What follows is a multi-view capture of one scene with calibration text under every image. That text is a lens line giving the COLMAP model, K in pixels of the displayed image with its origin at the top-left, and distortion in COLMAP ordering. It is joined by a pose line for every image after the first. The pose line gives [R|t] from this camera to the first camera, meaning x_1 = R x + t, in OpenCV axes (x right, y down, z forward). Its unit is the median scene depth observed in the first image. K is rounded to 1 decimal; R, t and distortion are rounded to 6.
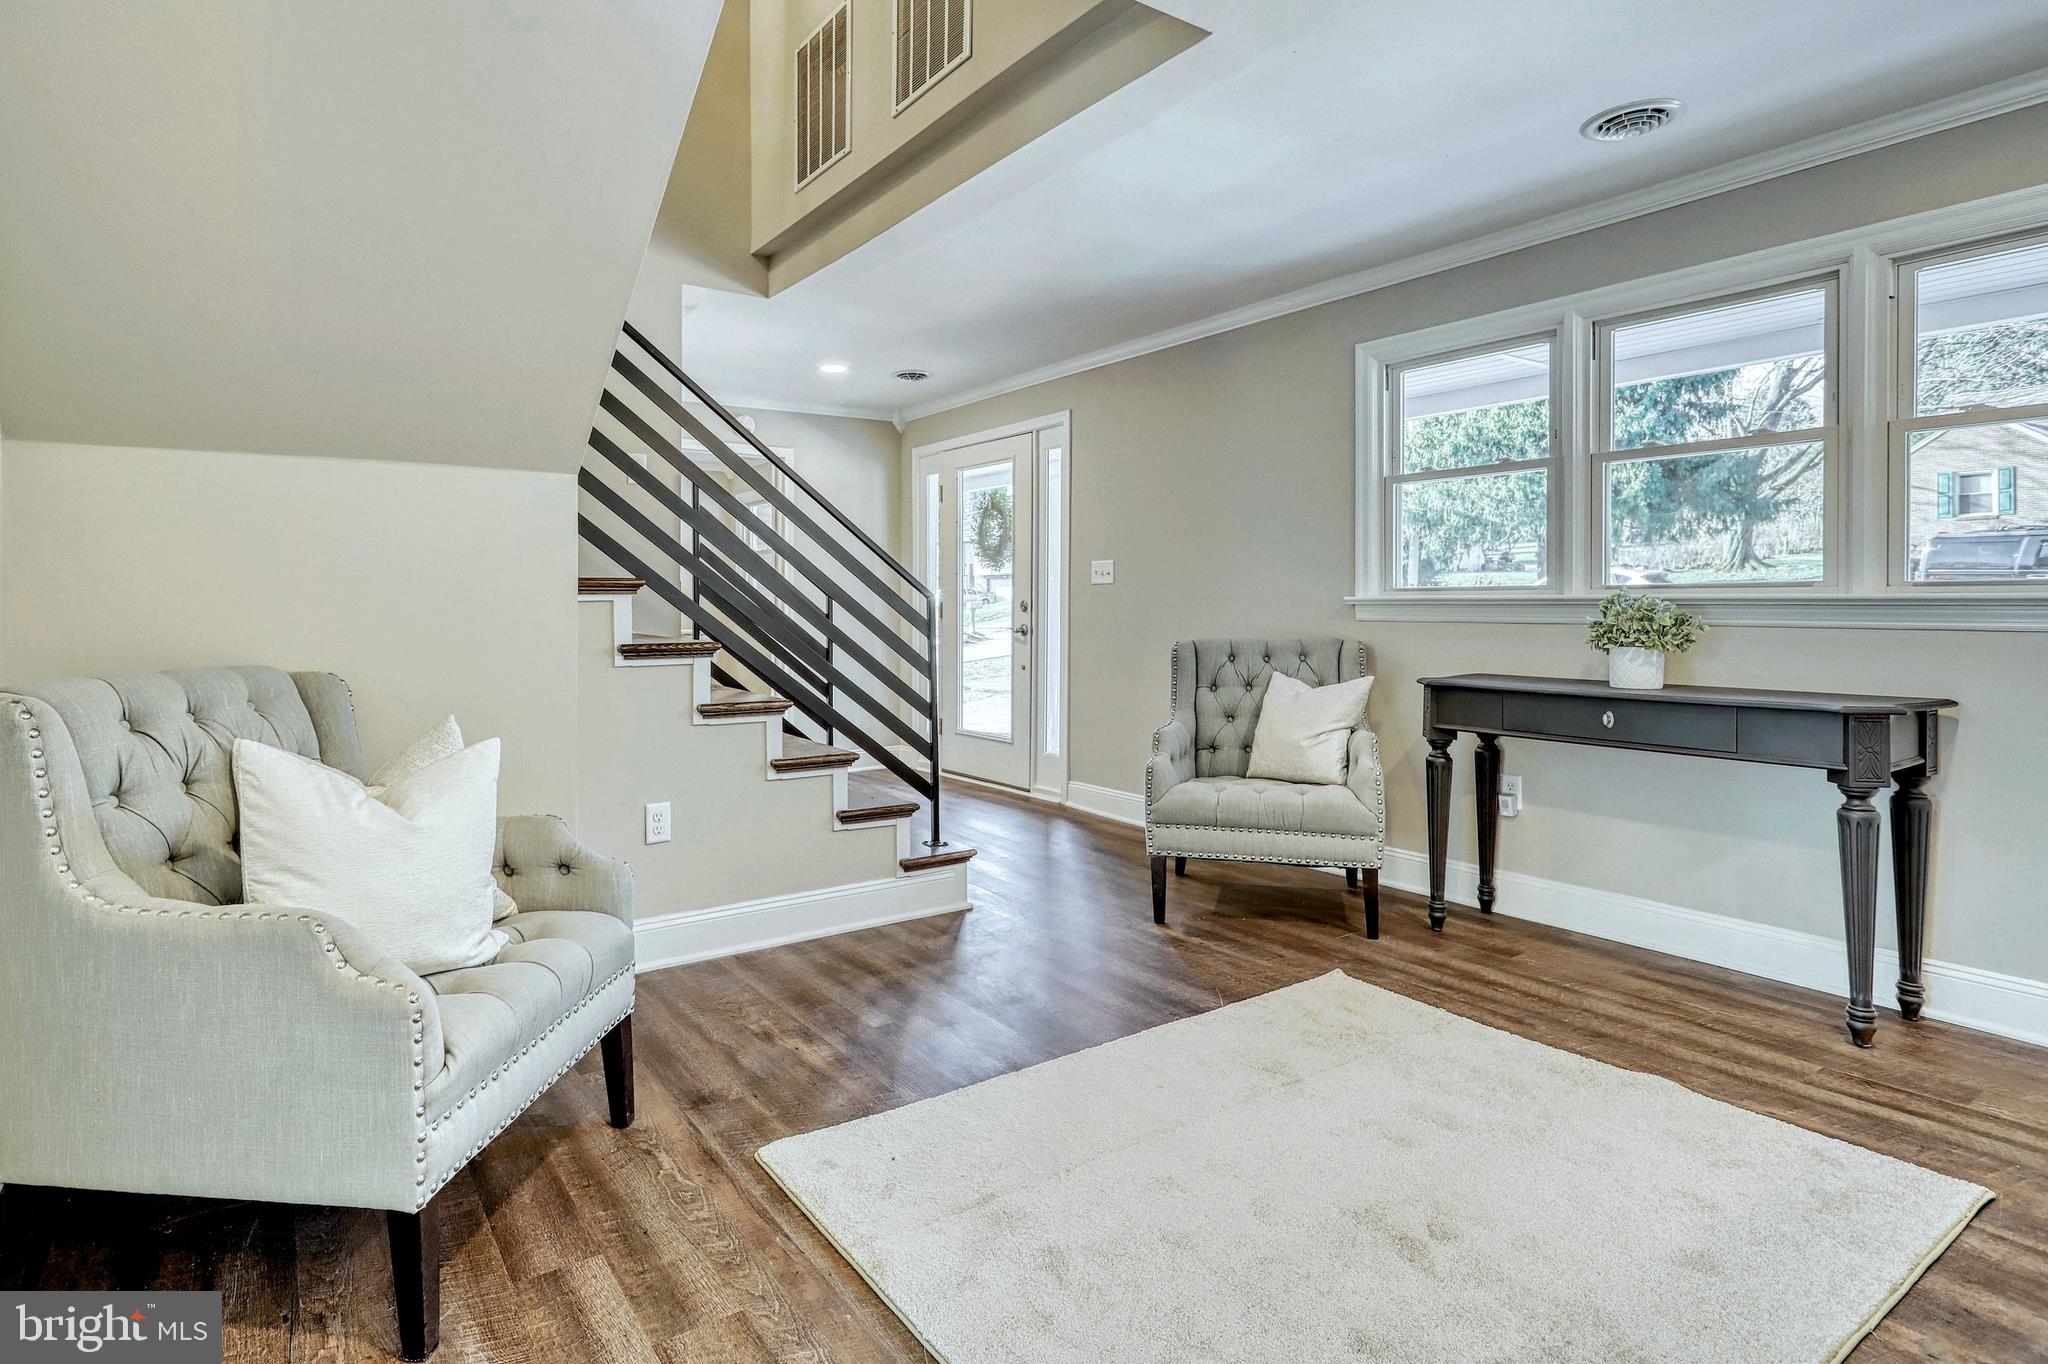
lens RADIAL K [[1071.4, 0, 1021.1], [0, 1071.4, 601.4], [0, 0, 1]] dist [-0.000855, -0.000032]
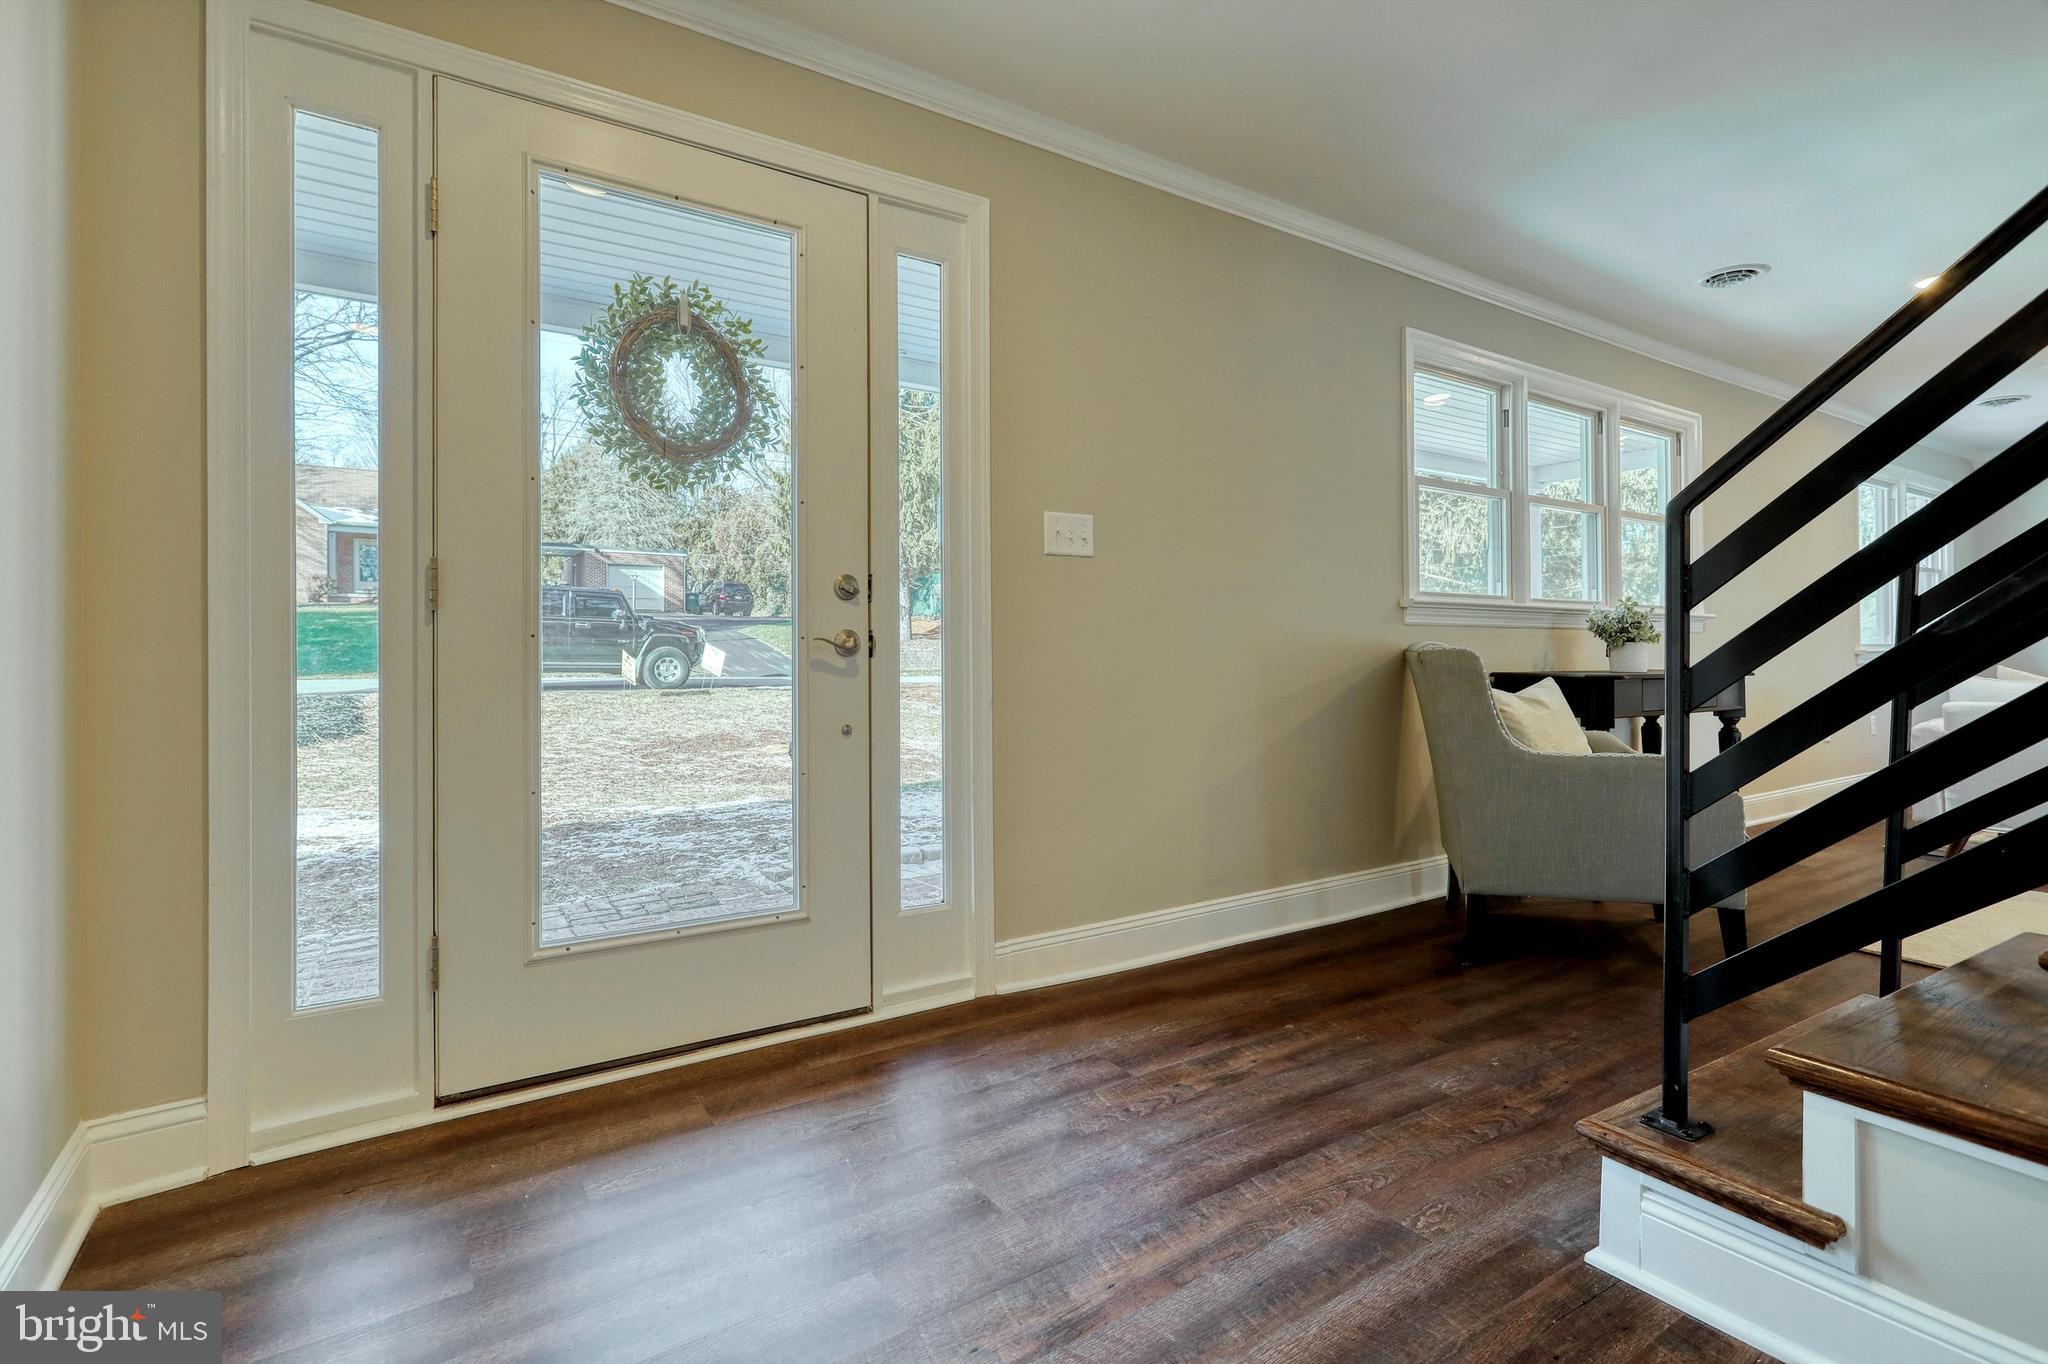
lens RADIAL K [[983.8, 0, 1014.4], [0, 983.8, 656.9], [0, 0, 1]] dist [0.001307, 0.002273]
pose [[0.045368, -0.000266, 0.998970, -0.409677], [0.000689, 1.000000, 0.000235, 0.033597], [-0.998970, 0.000678, 0.045369, 0.961543]]
